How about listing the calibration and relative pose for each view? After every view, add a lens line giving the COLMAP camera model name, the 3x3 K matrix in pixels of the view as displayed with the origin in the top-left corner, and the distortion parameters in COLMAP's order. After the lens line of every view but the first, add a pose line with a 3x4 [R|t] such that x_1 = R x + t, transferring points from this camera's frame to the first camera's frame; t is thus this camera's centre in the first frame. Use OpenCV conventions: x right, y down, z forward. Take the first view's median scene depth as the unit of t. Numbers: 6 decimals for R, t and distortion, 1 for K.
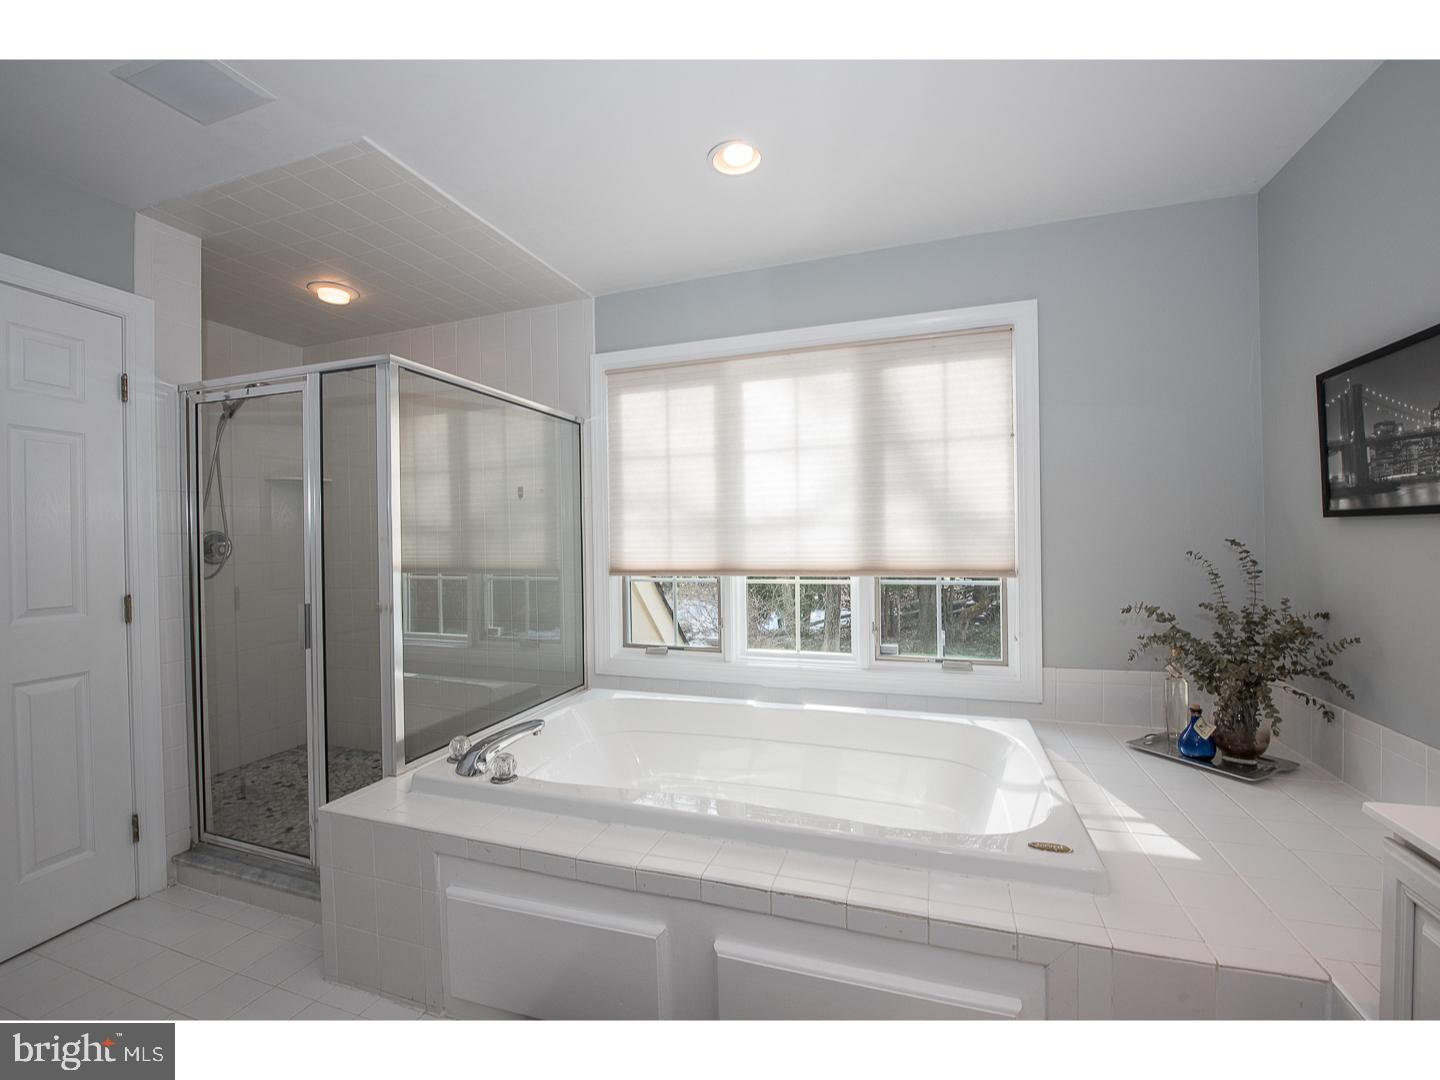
lens RADIAL K [[620.4, 0, 724.7], [0, 620.4, 543.5], [0, 0, 1]] dist [-0.002462, 0.000079]
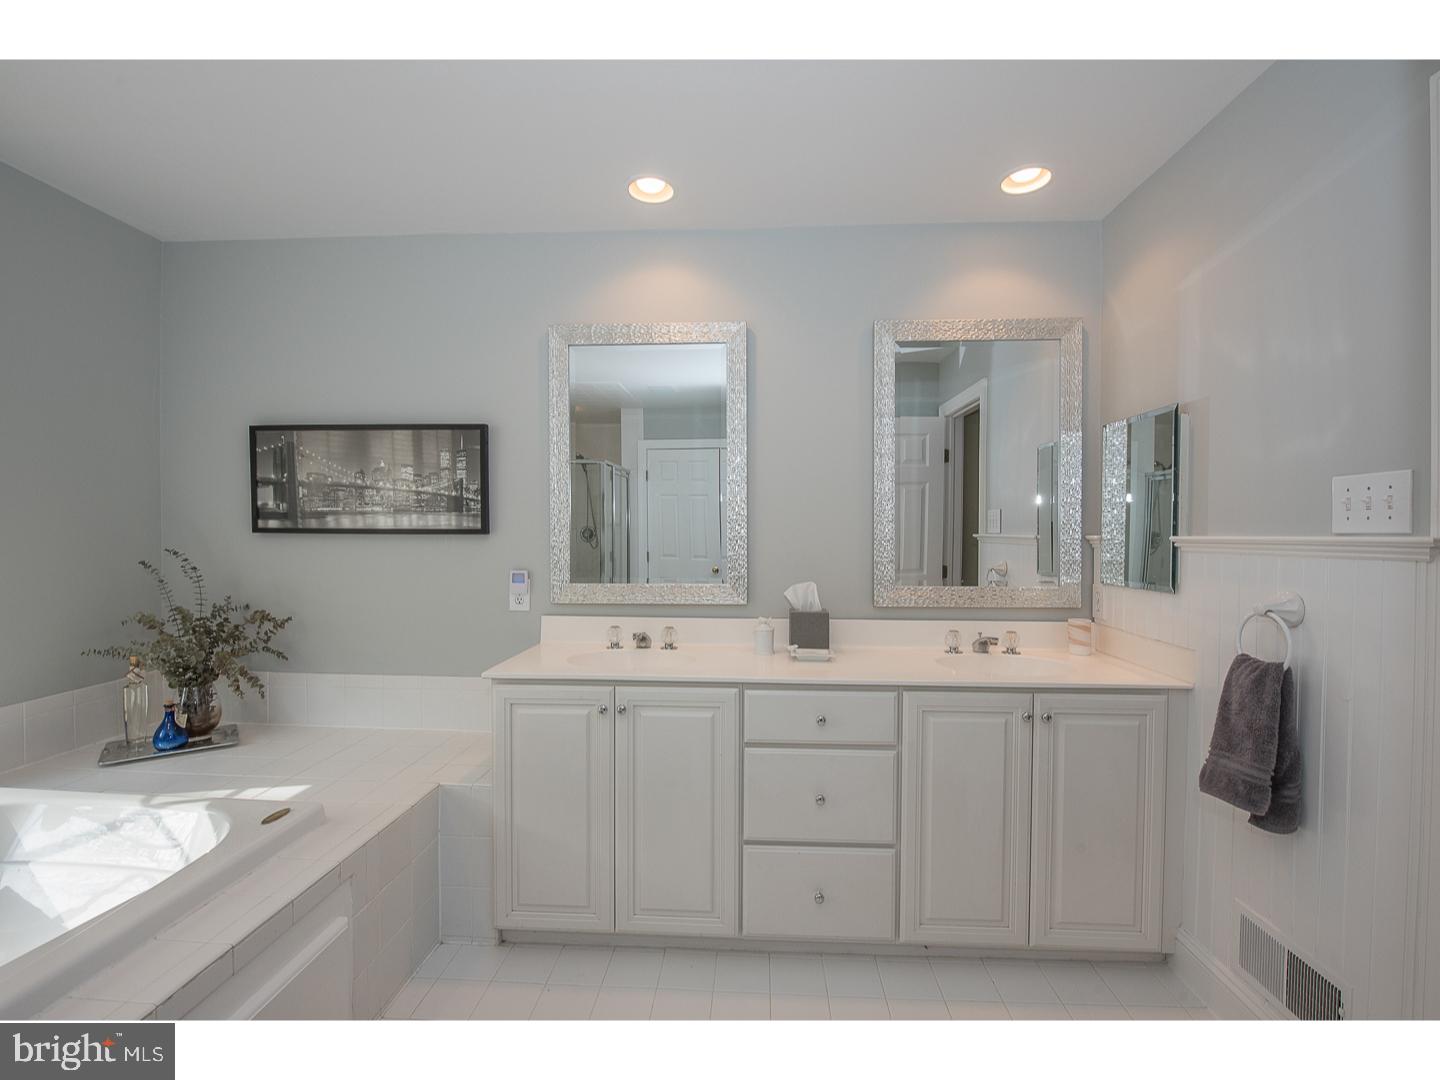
lens RADIAL K [[620.4, 0, 726.1], [0, 620.4, 544.0], [0, 0, 1]] dist [-0.002462, 0.000079]
pose [[-0.251555, 0.005773, 0.967826, -0.615012], [0.009495, 0.999949, -0.003496, -0.003571], [-0.967796, 0.008310, -0.251597, 0.363273]]
